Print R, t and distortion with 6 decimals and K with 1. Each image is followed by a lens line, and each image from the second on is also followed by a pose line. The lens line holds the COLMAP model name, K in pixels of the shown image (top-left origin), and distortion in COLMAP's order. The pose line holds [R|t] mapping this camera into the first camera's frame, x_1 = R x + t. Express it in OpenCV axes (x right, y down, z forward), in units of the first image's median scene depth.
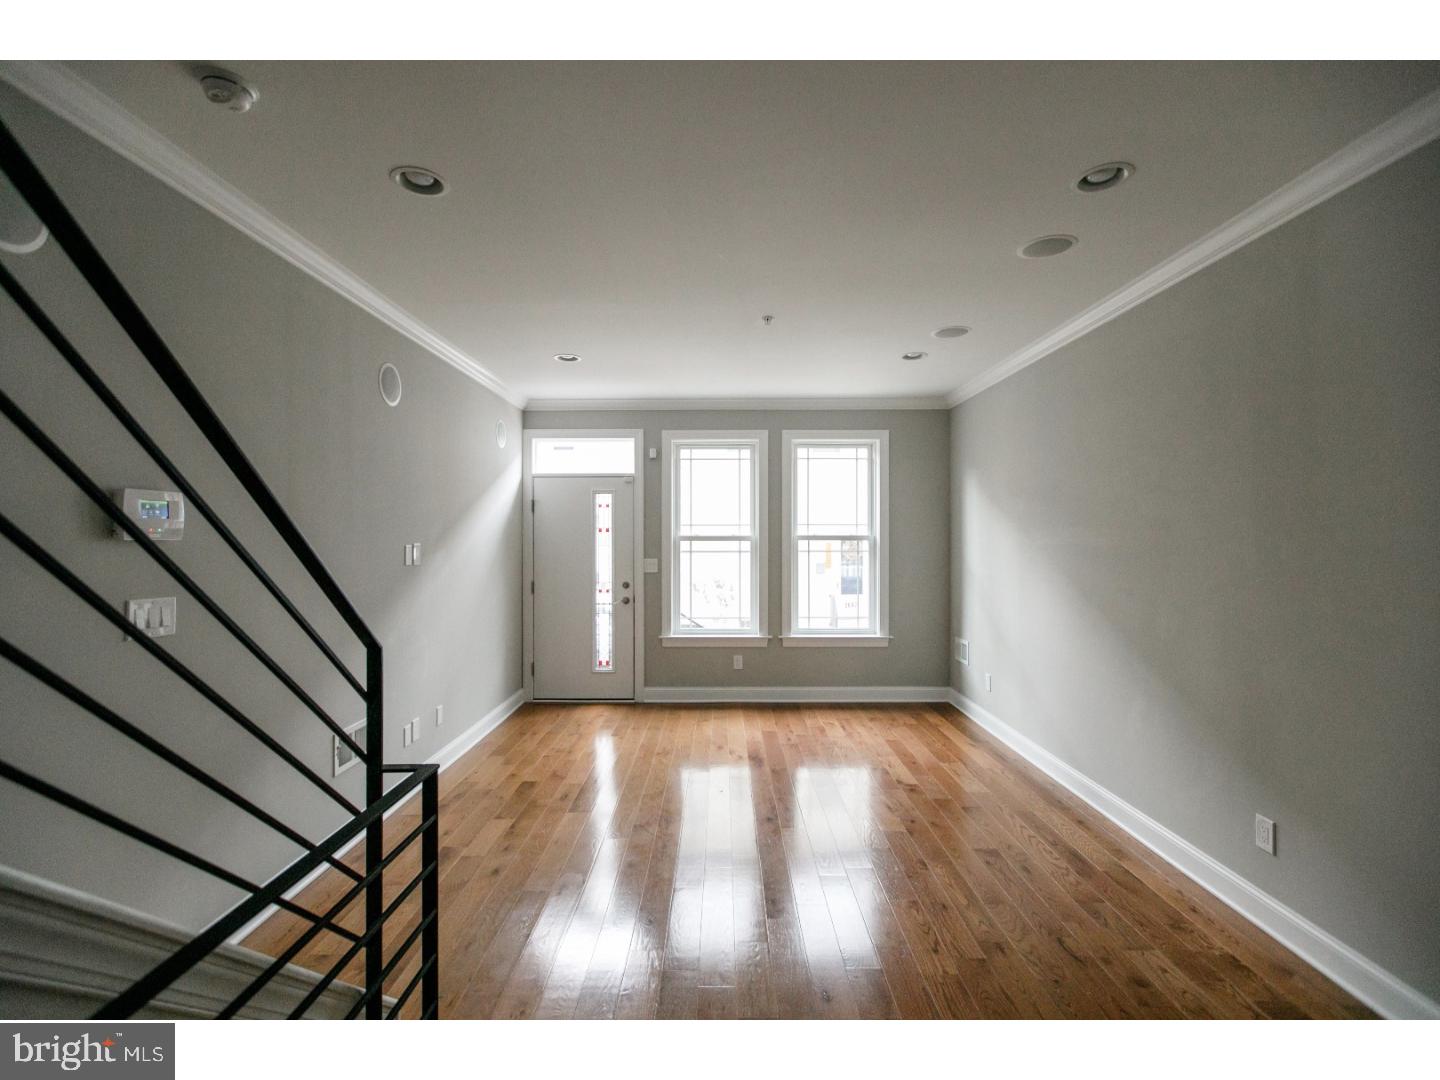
lens RADIAL K [[635.1, 0, 704.2], [0, 635.1, 543.7], [0, 0, 1]] dist [-0.000249, -0.001228]
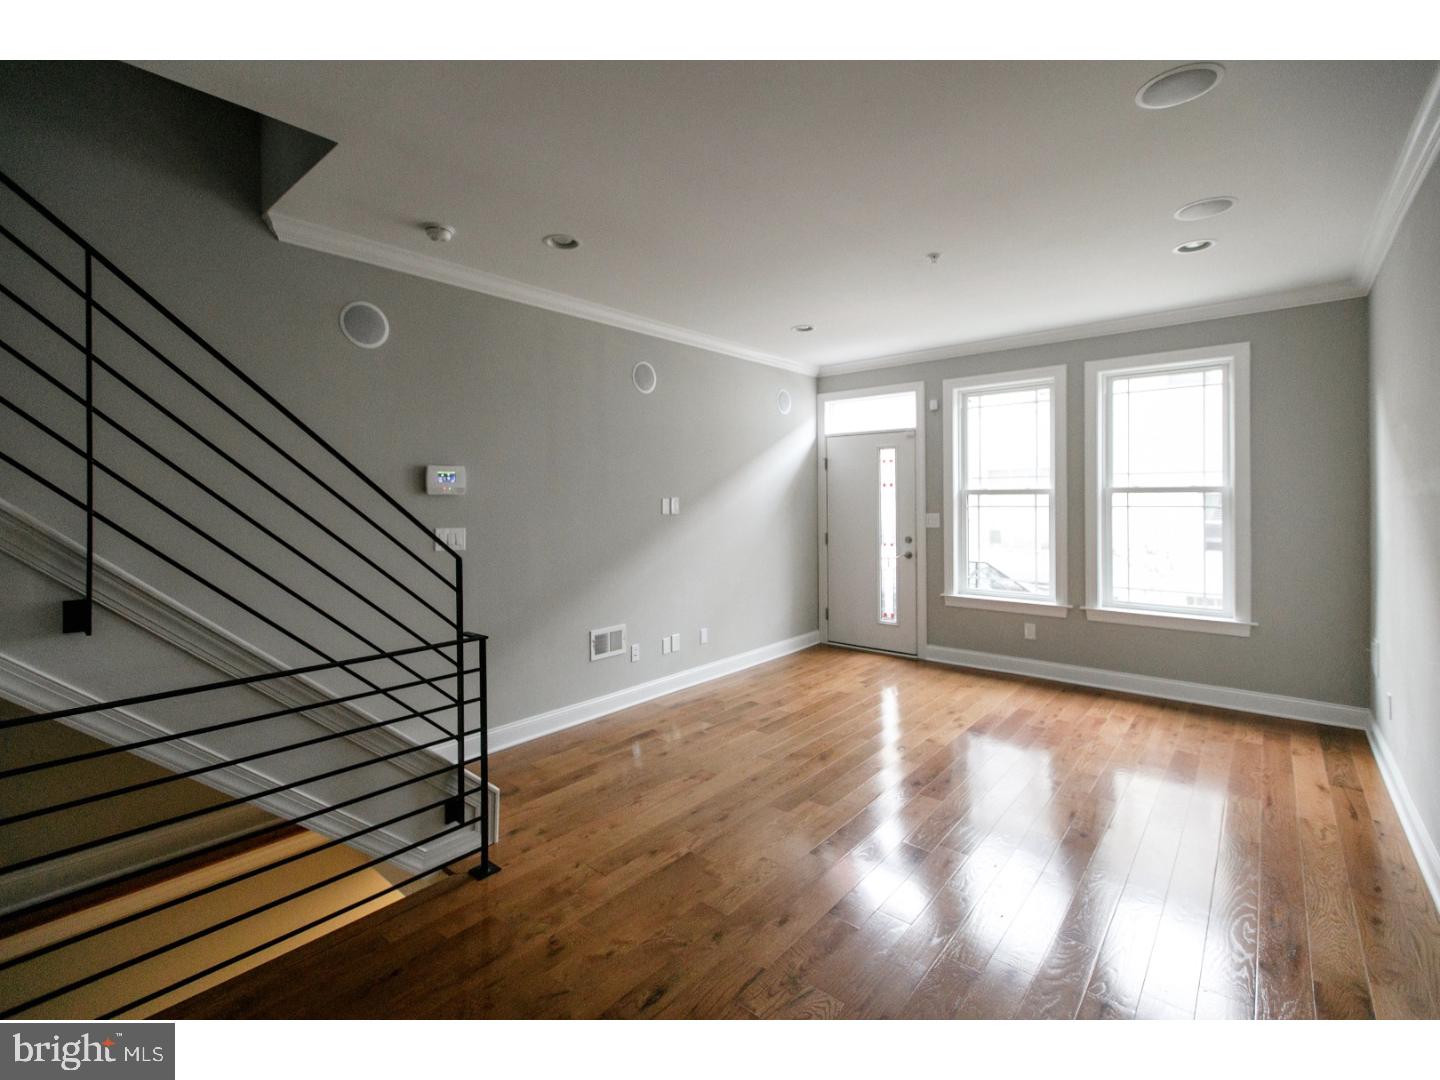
lens RADIAL K [[635.1, 0, 723.3], [0, 635.1, 510.5], [0, 0, 1]] dist [-0.000249, -0.001228]
pose [[0.769113, 0.007643, -0.639067, 0.290689], [-0.000296, 0.999933, 0.011603, 0.007690], [0.639113, -0.008735, 0.769063, 0.047656]]
